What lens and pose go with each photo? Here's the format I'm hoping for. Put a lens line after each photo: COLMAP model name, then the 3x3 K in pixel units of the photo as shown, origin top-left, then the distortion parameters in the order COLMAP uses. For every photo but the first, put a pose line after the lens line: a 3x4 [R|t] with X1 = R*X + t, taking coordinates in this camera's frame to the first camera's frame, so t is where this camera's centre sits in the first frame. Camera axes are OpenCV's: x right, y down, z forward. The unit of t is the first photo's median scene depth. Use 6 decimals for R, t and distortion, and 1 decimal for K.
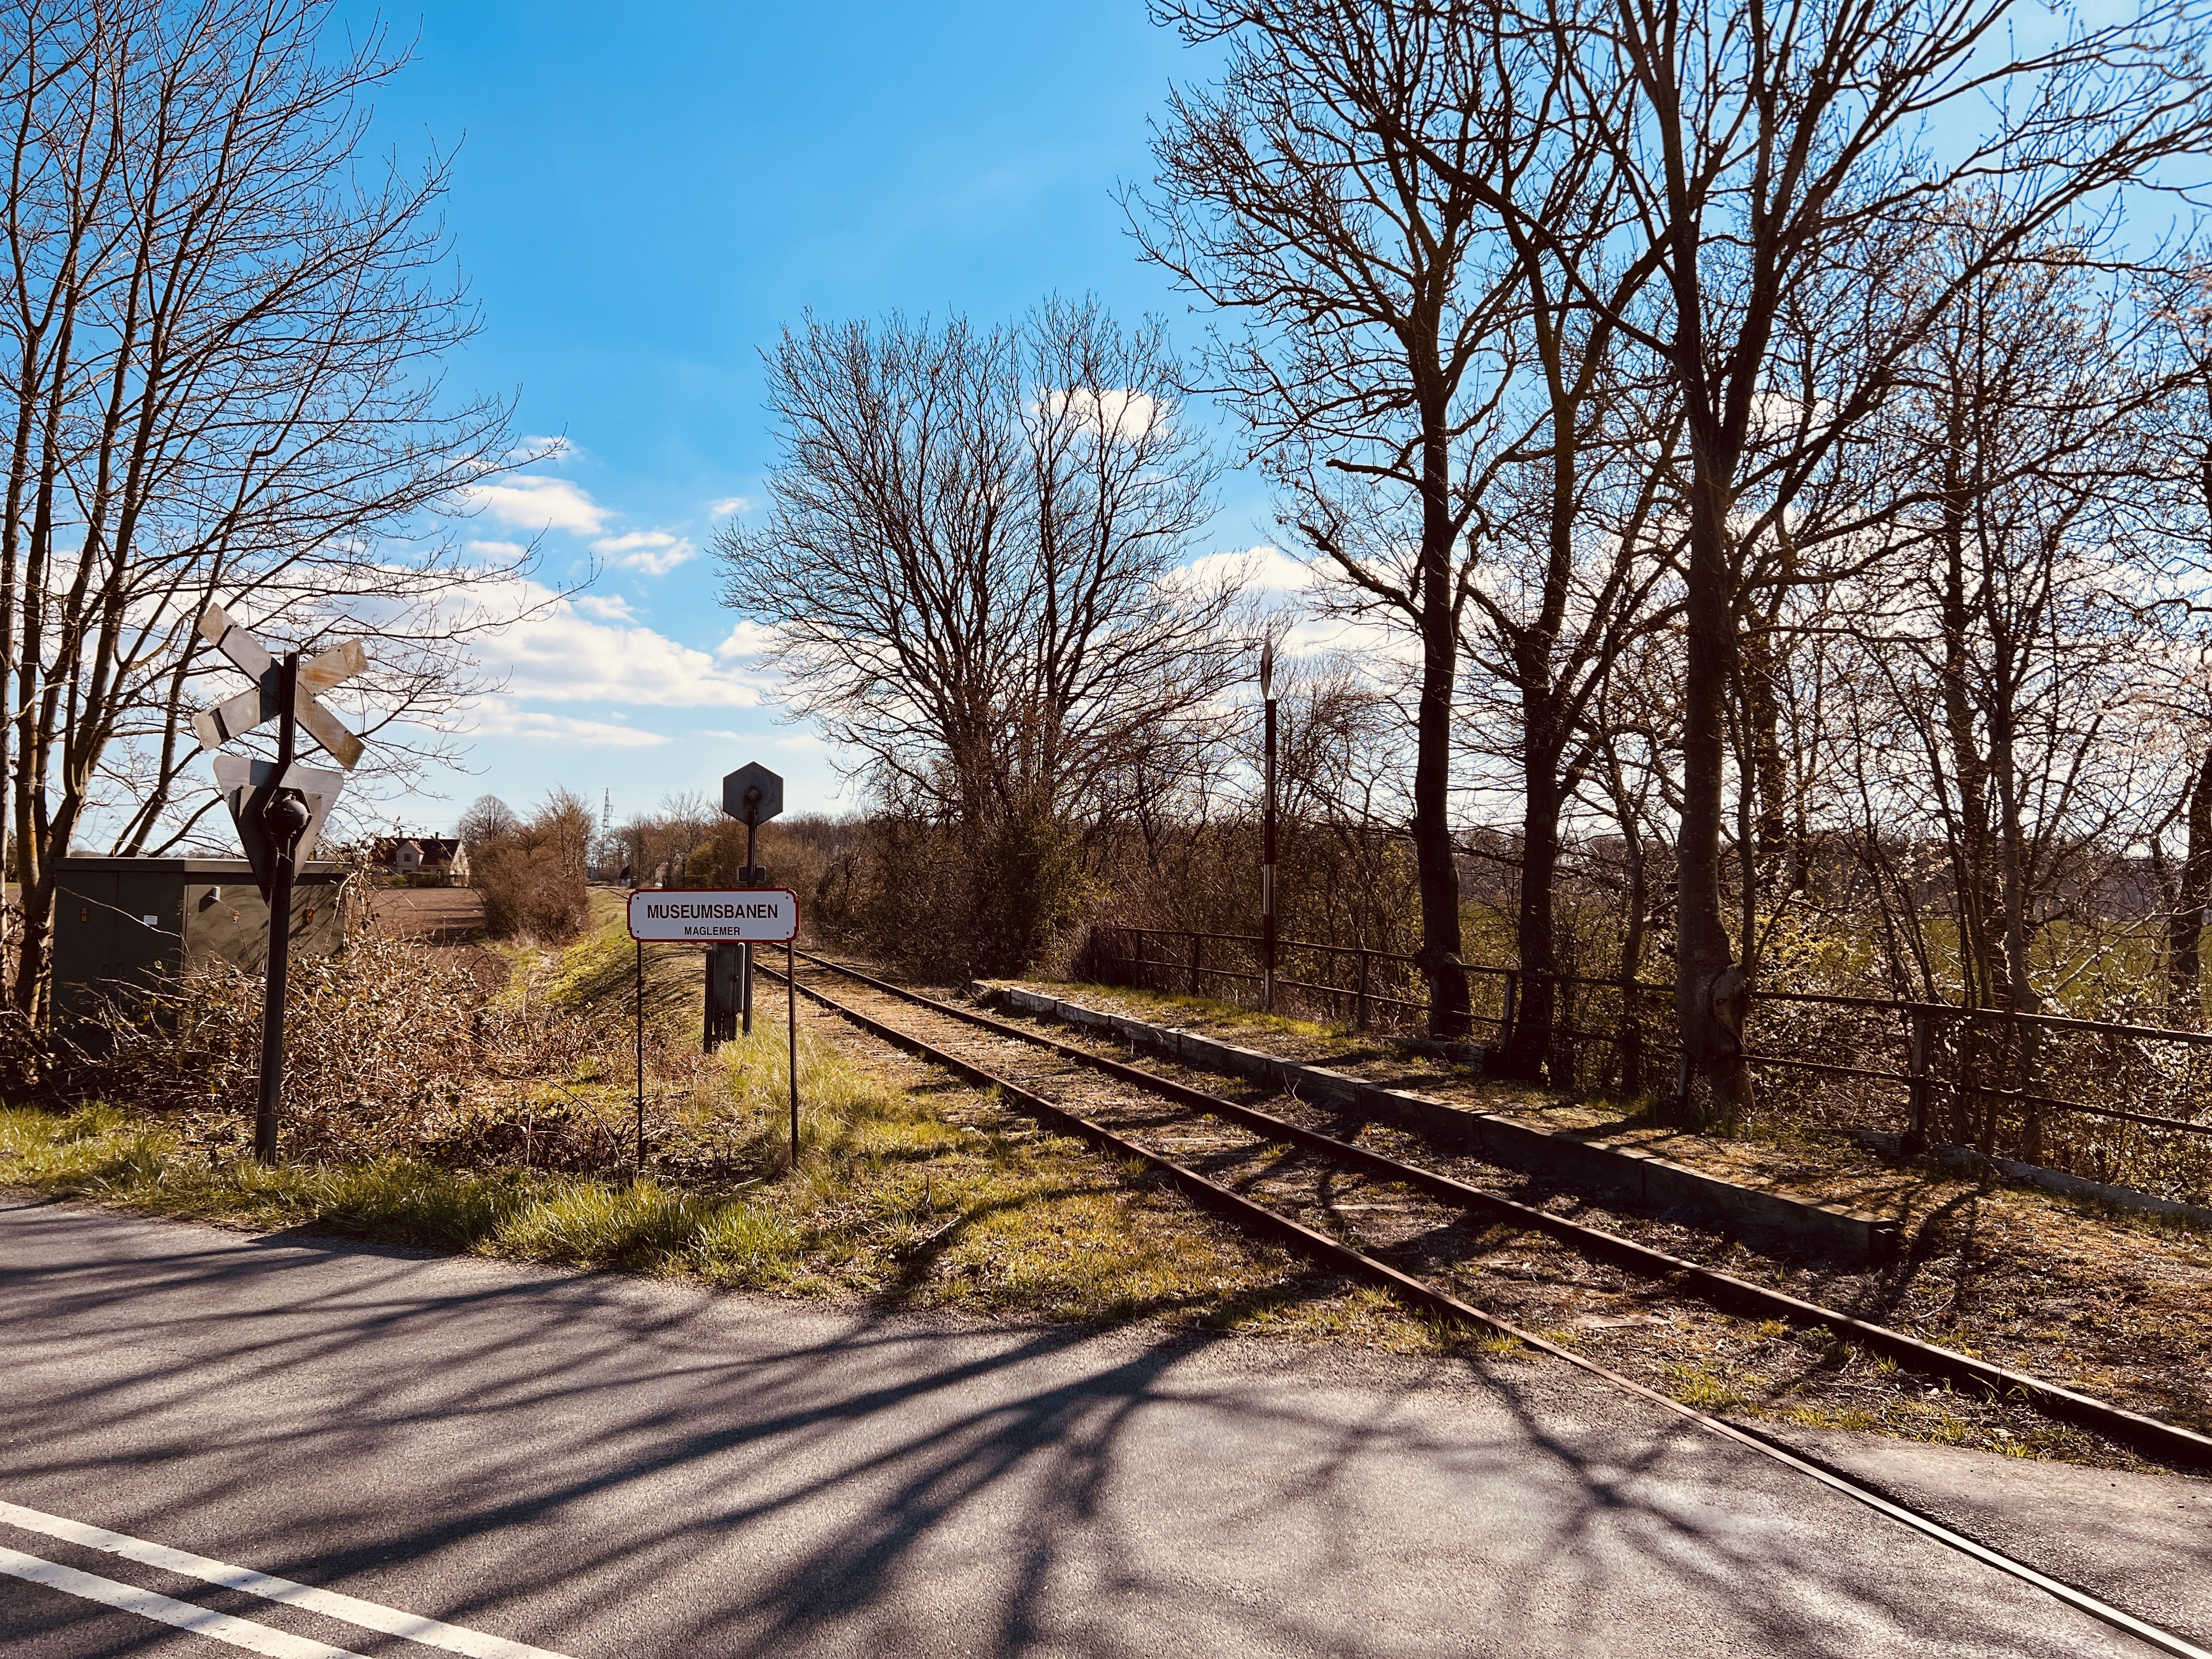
lens RADIAL K [[1654.8, 0, 1122.3], [0, 1654.8, 810.3], [0, 0, 1]] dist [0.055310, -0.050898]
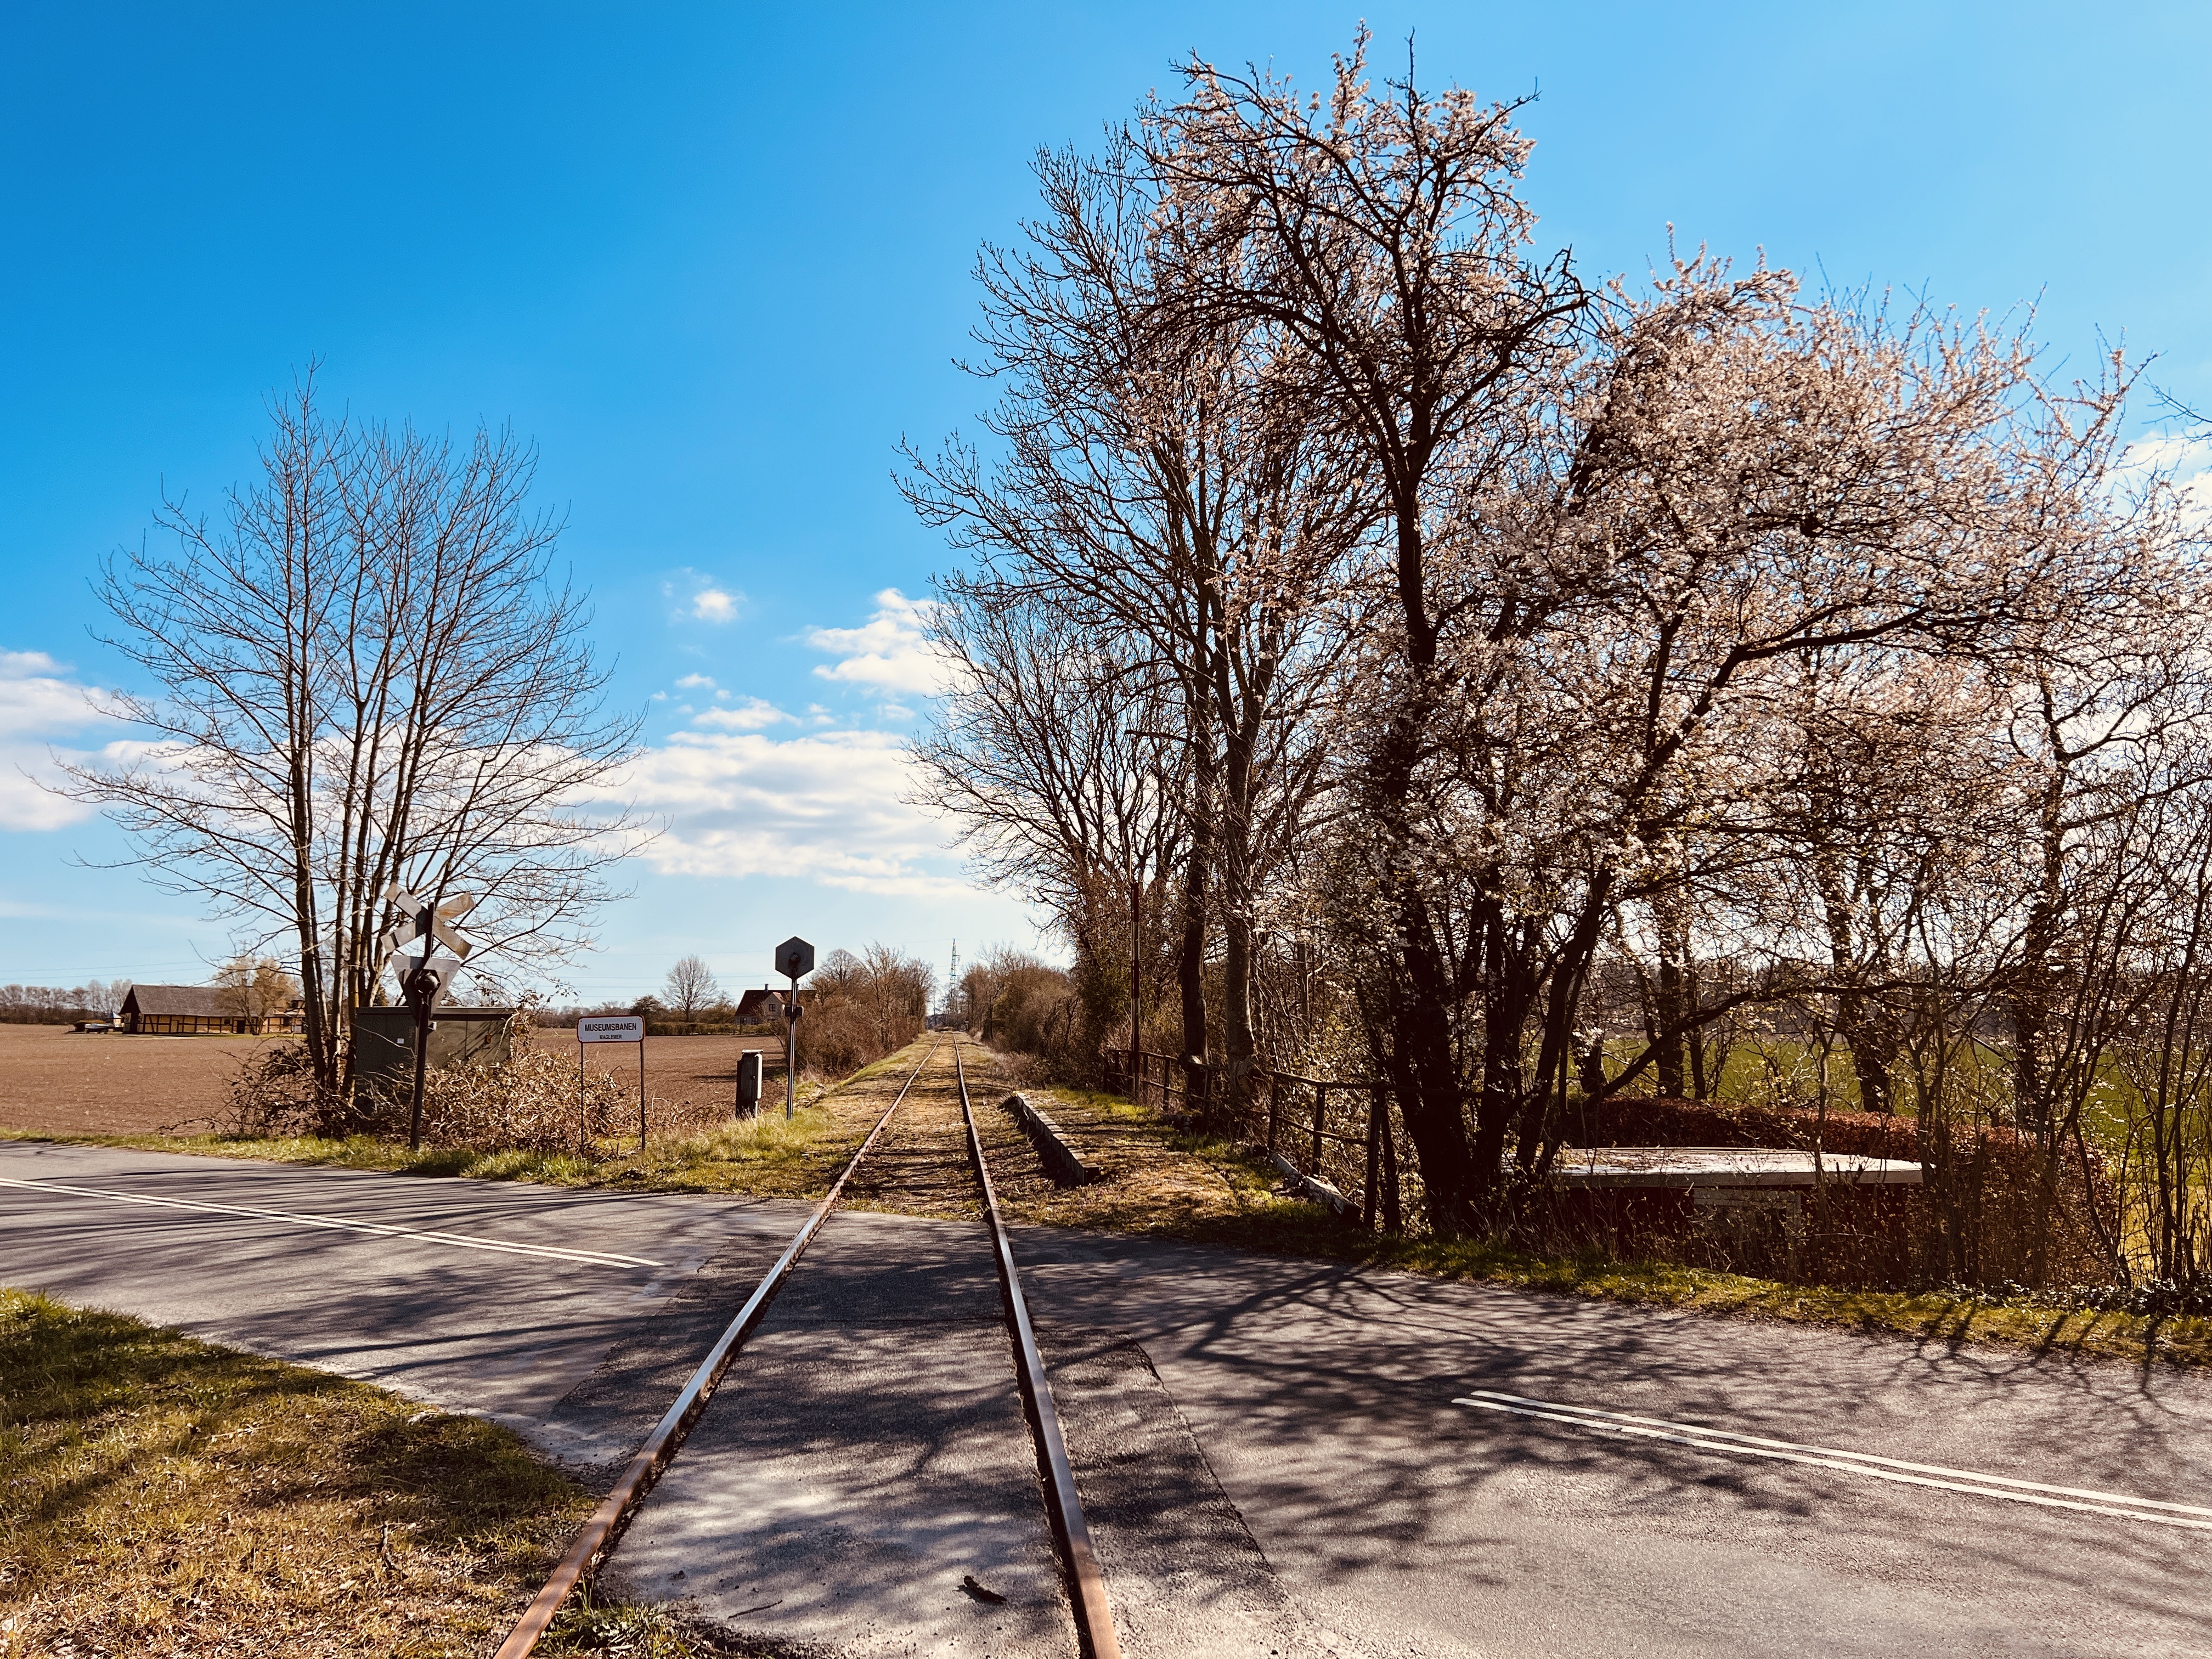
lens RADIAL K [[1654.8, 0, 1137.2], [0, 1654.8, 838.0], [0, 0, 1]] dist [0.055310, -0.050898]
pose [[0.978949, -0.034837, -0.201112, 0.531992], [0.020780, 0.997218, -0.071590, -0.006907], [0.203046, 0.065904, 0.976949, -0.572397]]
